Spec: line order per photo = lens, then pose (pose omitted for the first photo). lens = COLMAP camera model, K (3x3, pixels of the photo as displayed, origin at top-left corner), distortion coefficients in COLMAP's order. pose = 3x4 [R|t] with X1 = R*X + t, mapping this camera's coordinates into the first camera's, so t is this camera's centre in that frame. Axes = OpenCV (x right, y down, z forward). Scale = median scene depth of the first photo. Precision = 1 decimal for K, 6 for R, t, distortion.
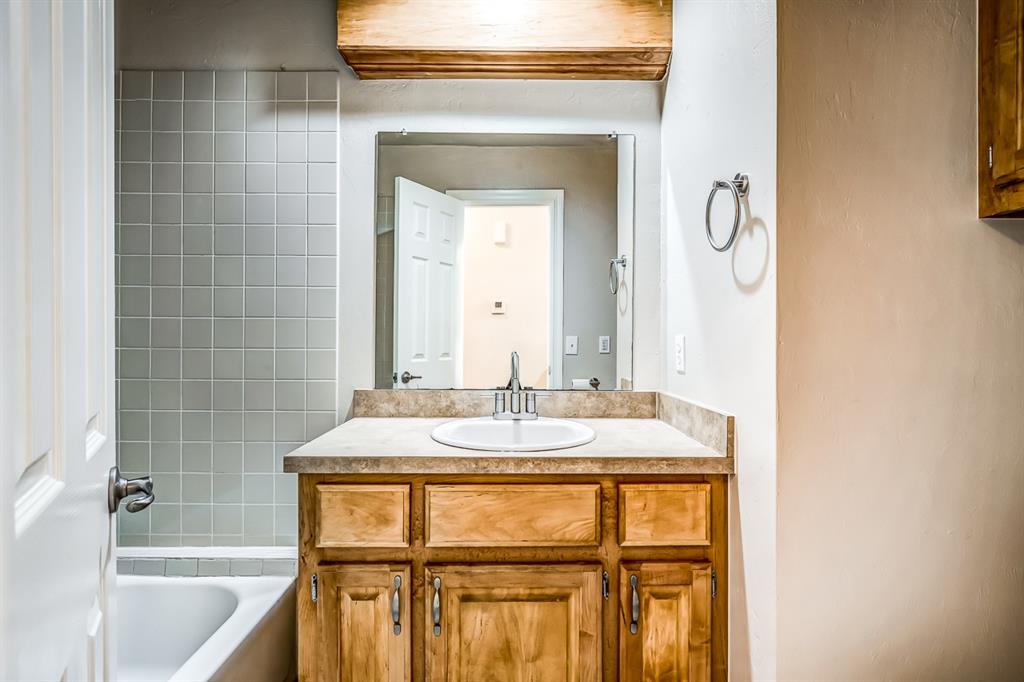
lens RADIAL K [[511.3, 0, 509.9], [0, 511.3, 336.4], [0, 0, 1]] dist [-0.002700, 0.001208]
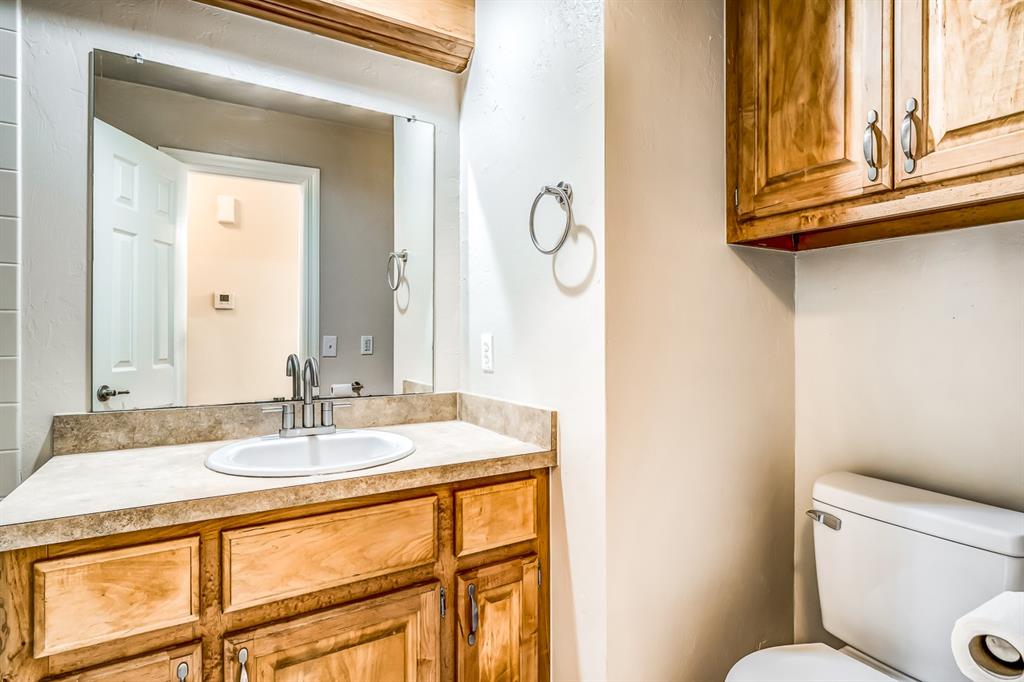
lens RADIAL K [[535.9, 0, 512.7], [0, 535.9, 337.0], [0, 0, 1]] dist [-0.002360, -0.000529]
pose [[0.857370, -0.005322, 0.514672, -0.205500], [0.004228, 0.999986, 0.003297, -0.000782], [-0.514683, -0.000651, 0.857381, 0.095715]]
